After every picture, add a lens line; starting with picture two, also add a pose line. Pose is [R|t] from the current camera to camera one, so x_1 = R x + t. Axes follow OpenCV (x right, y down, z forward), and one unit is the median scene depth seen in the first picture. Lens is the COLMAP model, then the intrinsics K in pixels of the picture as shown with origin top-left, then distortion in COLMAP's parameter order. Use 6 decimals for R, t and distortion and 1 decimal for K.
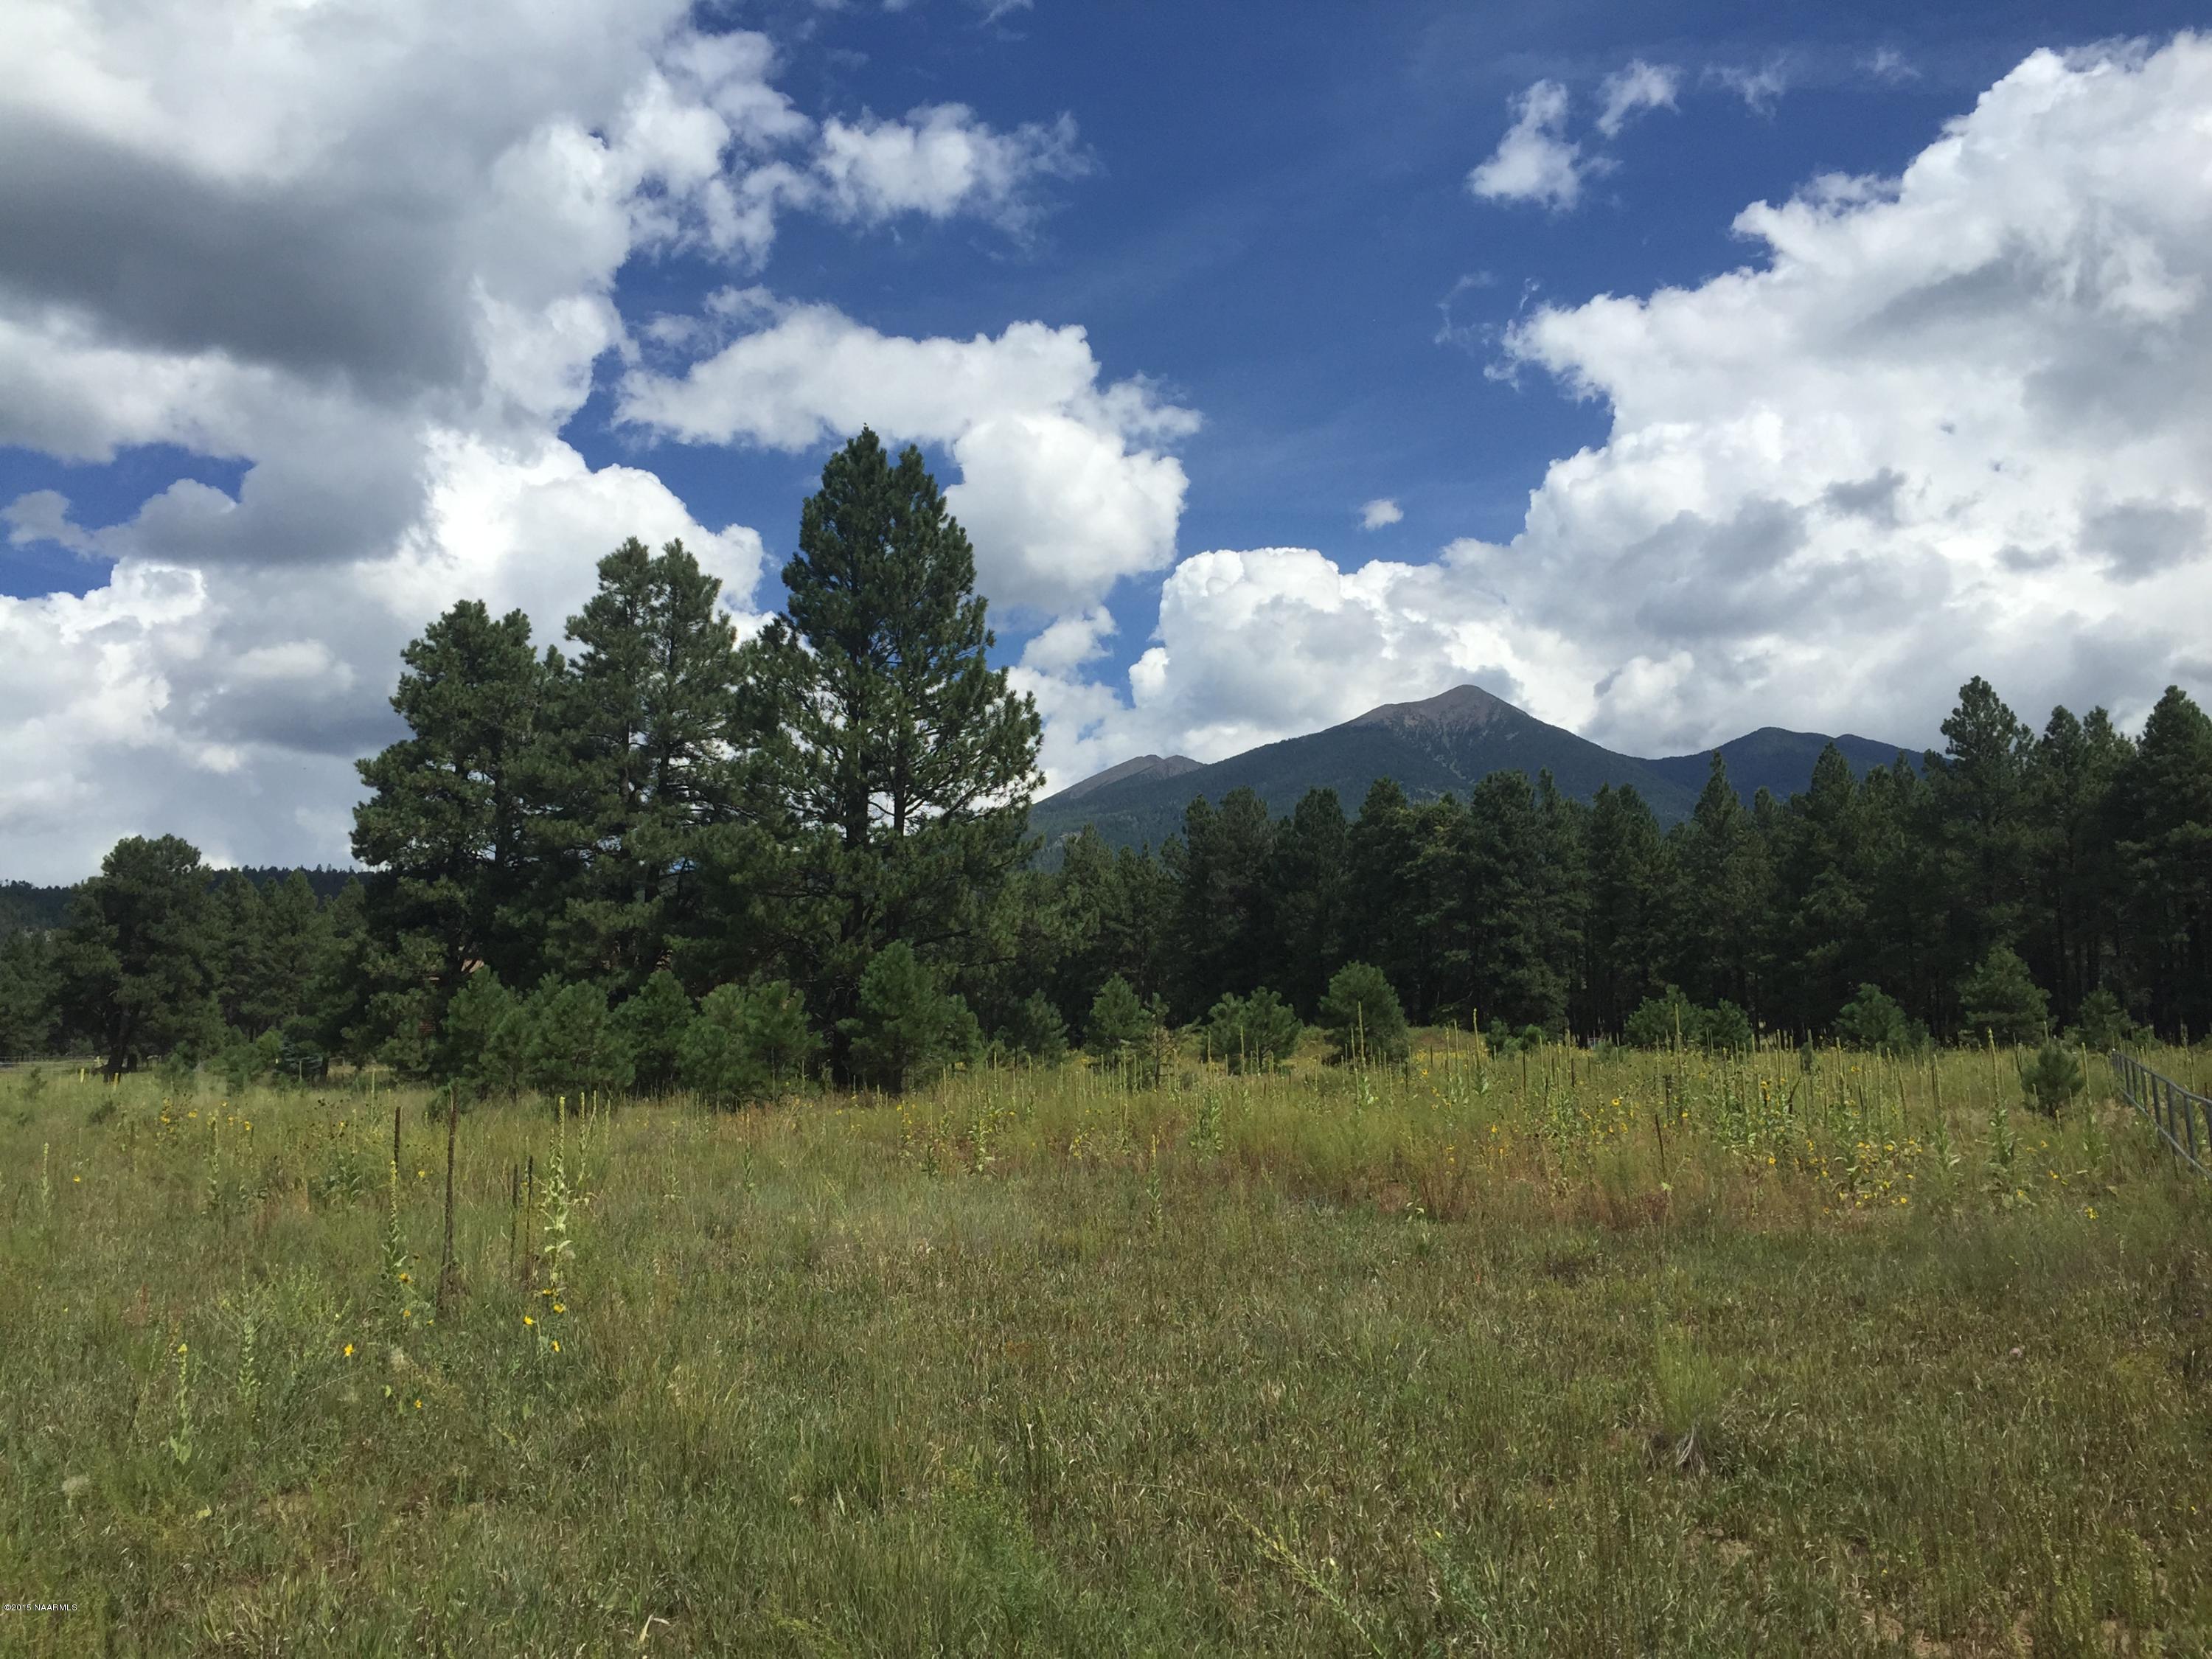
lens RADIAL K [[1905.6, 0, 1119.8], [0, 1905.6, 814.8], [0, 0, 1]] dist [0.117419, -0.159032]
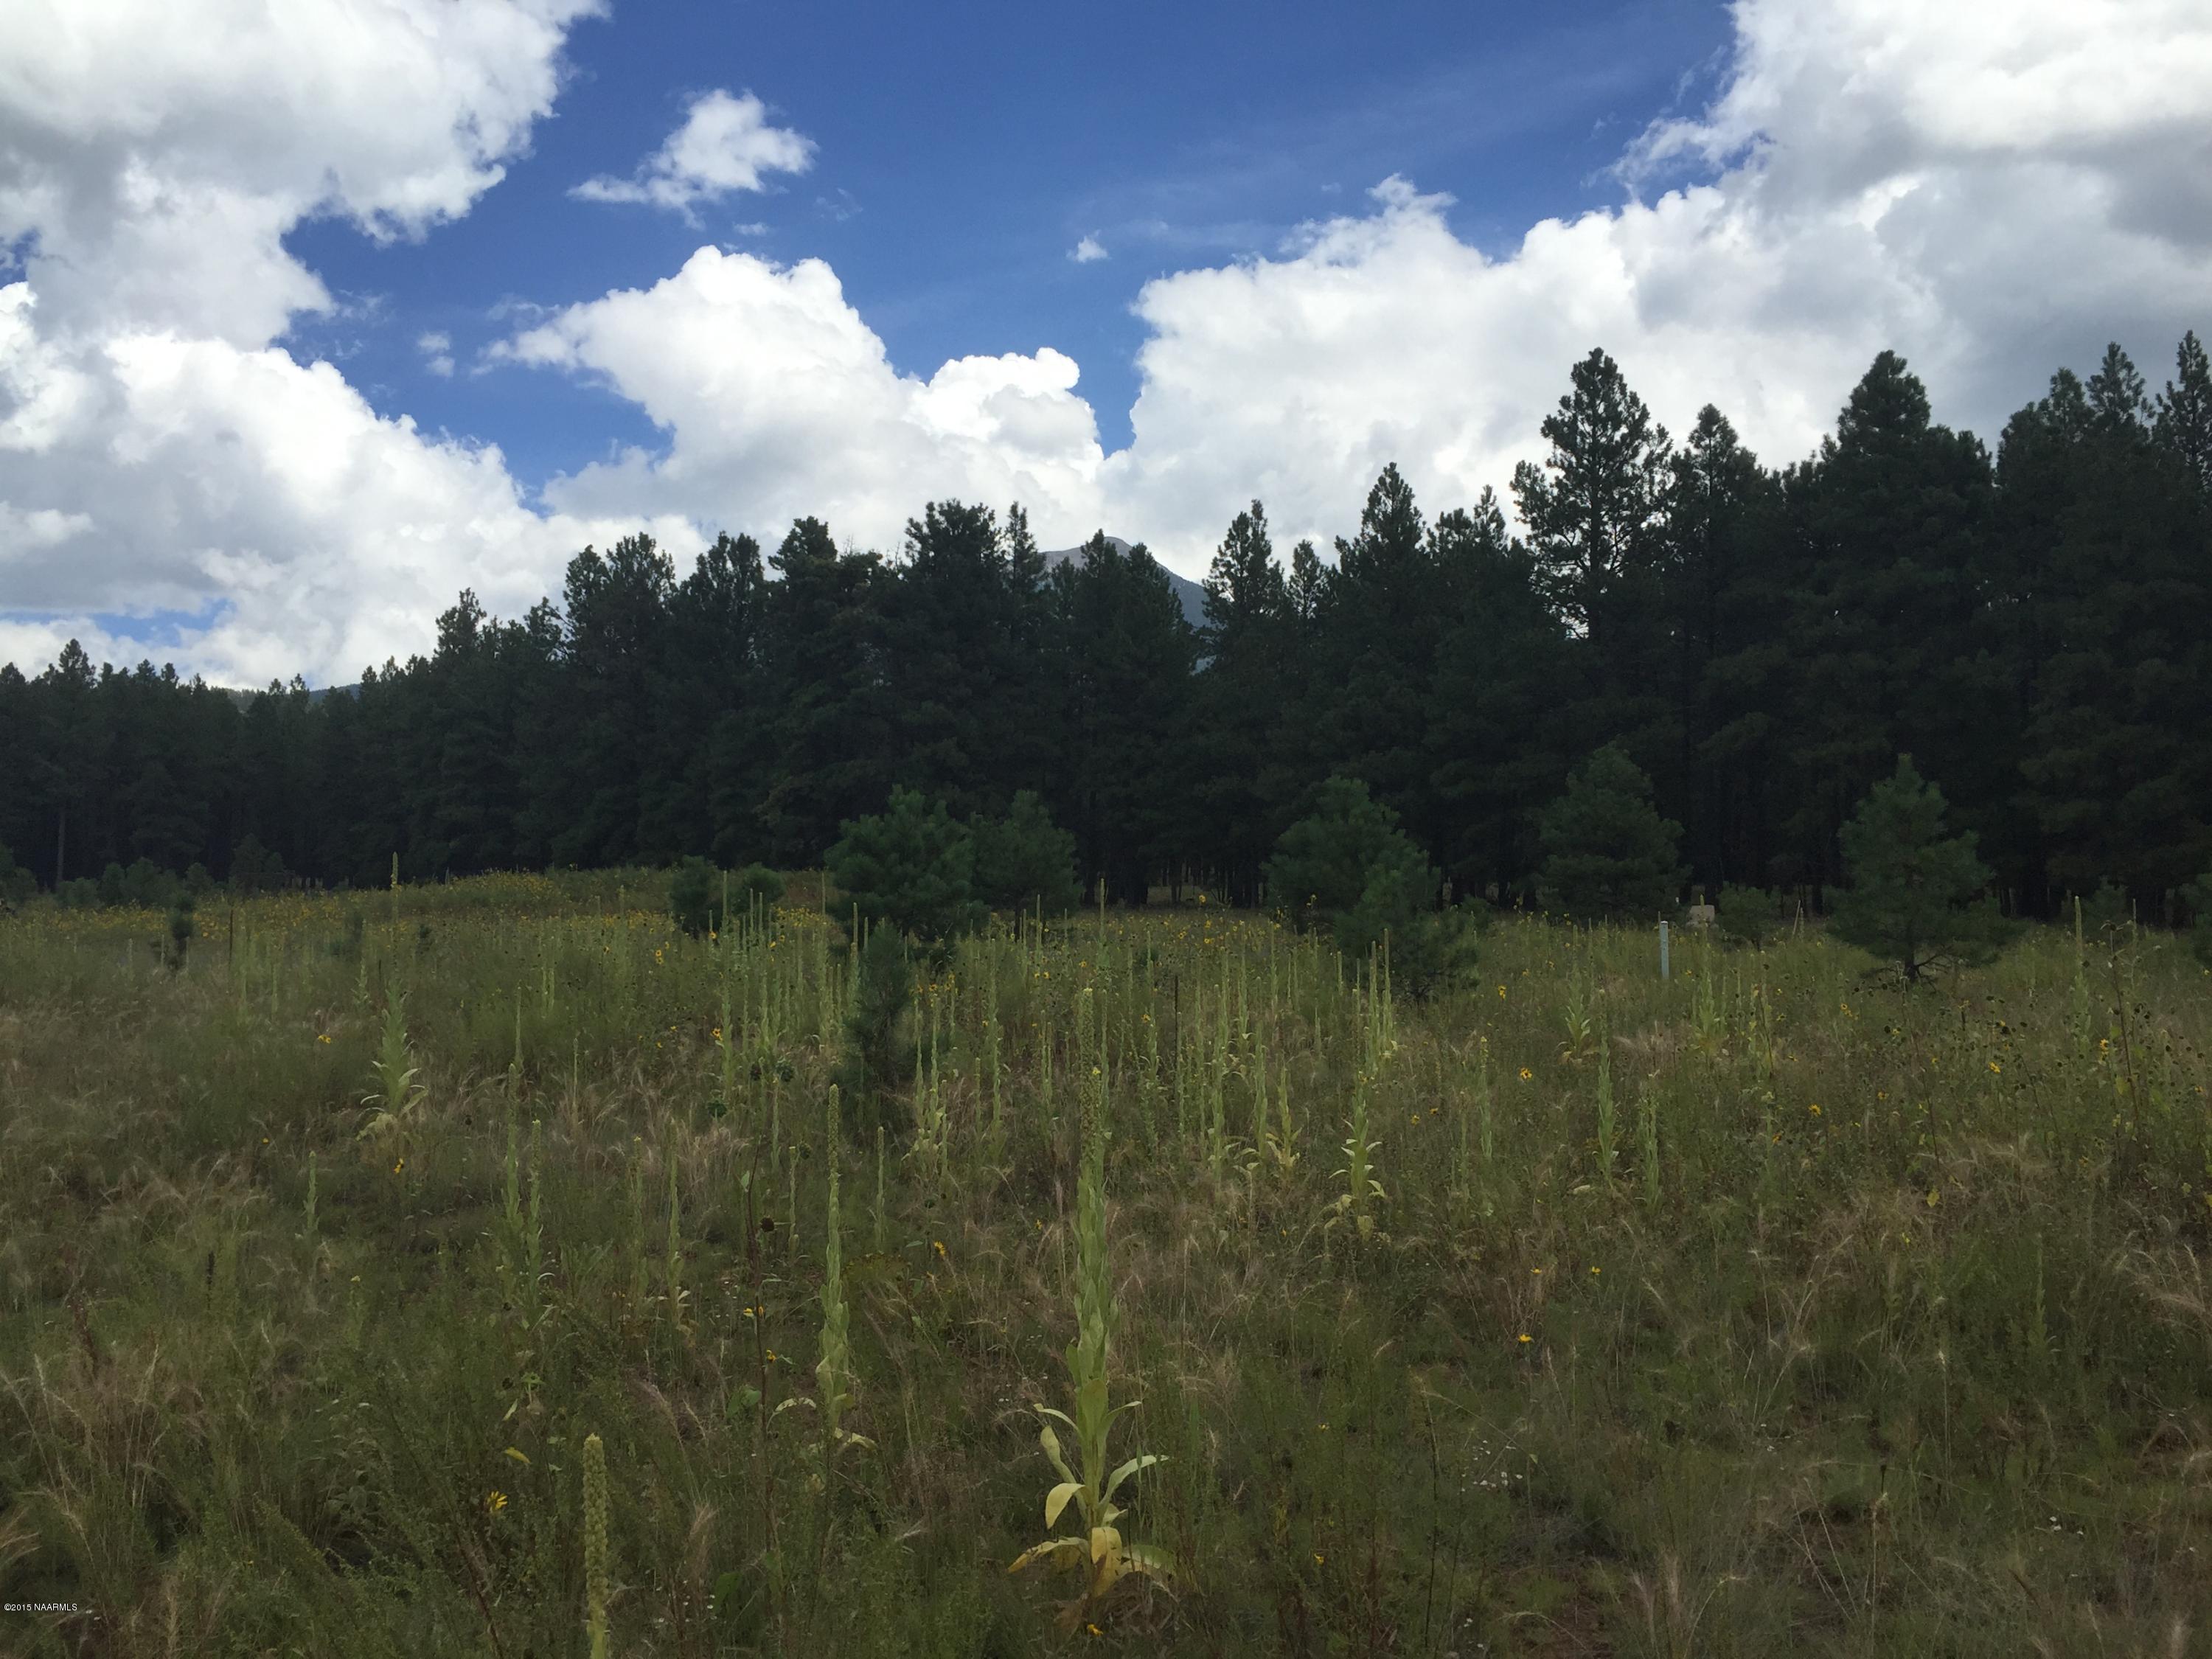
lens RADIAL K [[1839.7, 0, 1134.7], [0, 1839.7, 827.7], [0, 0, 1]] dist [0.002692, 0.050177]
pose [[0.982701, 0.027754, 0.183108, 0.266382], [-0.043156, 0.995806, 0.080677, 0.067516], [-0.180101, -0.087184, 0.979777, 0.601842]]
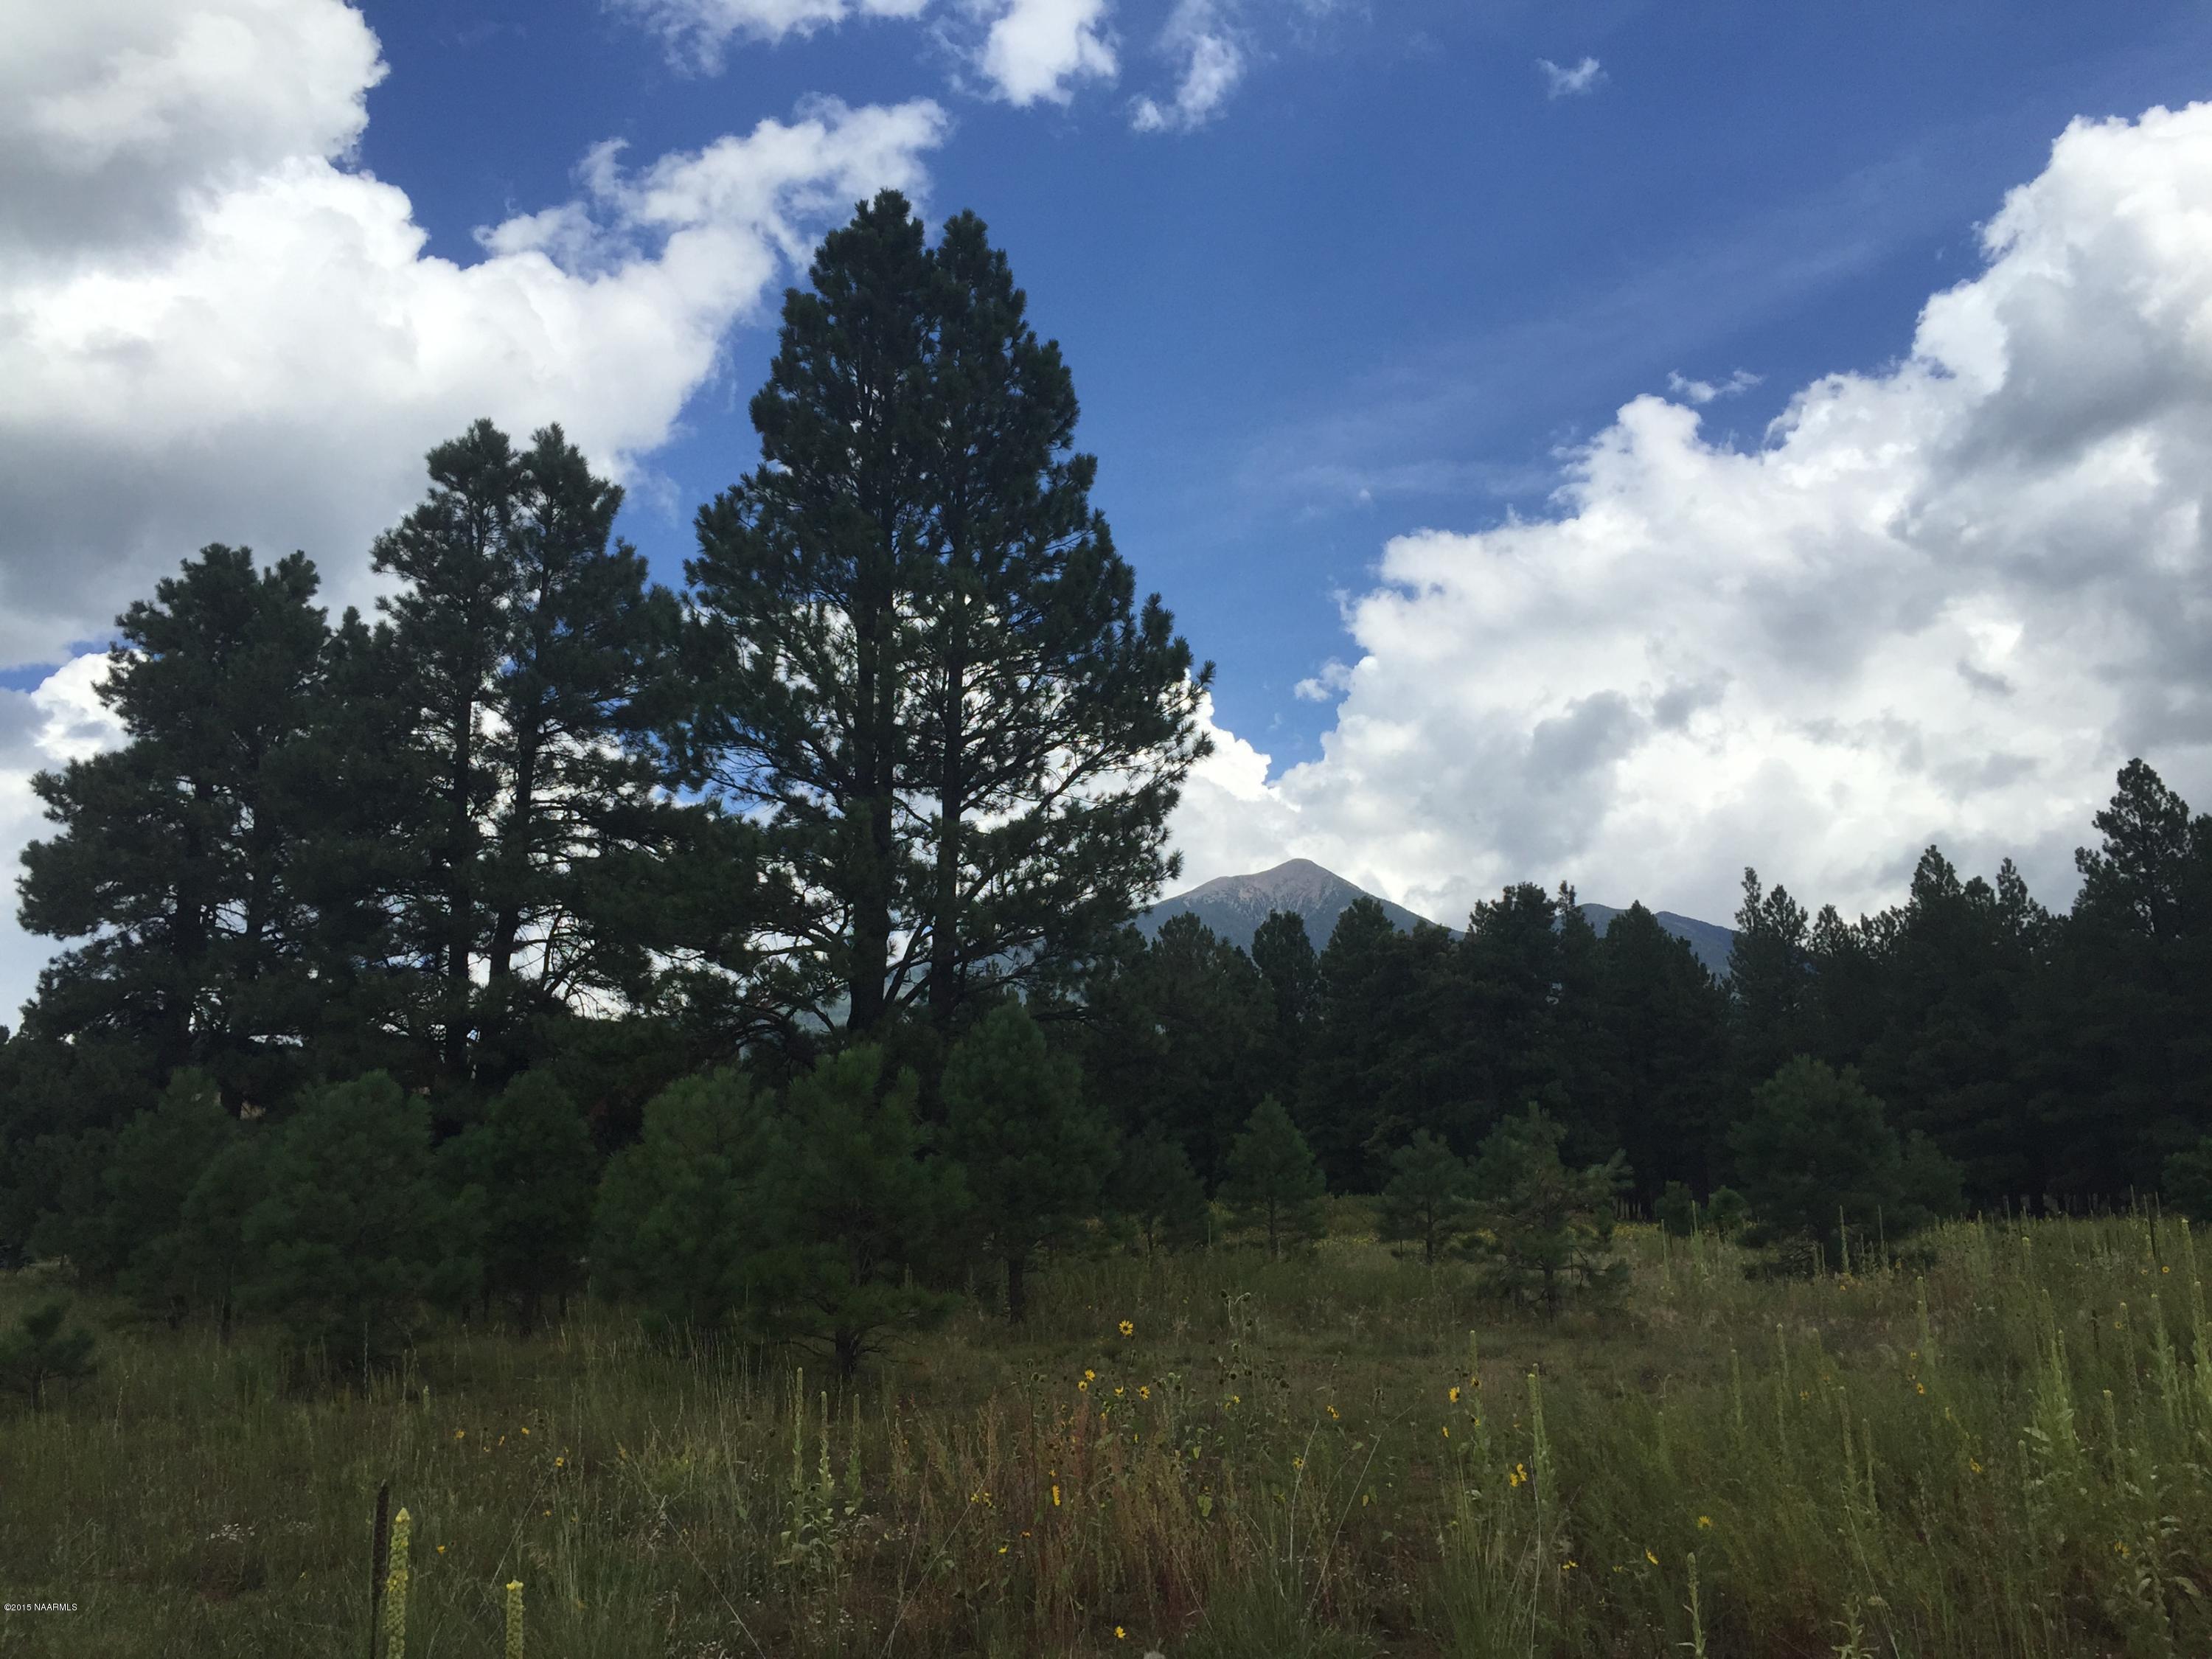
lens RADIAL K [[1910.0, 0, 1106.0], [0, 1910.0, 829.5], [0, 0, 1]] dist [0.111537, -0.167845]
pose [[0.996826, 0.009239, 0.079072, -0.087677], [-0.002689, 0.996583, -0.082548, 0.041136], [-0.079564, 0.082073, 0.993445, 0.320811]]
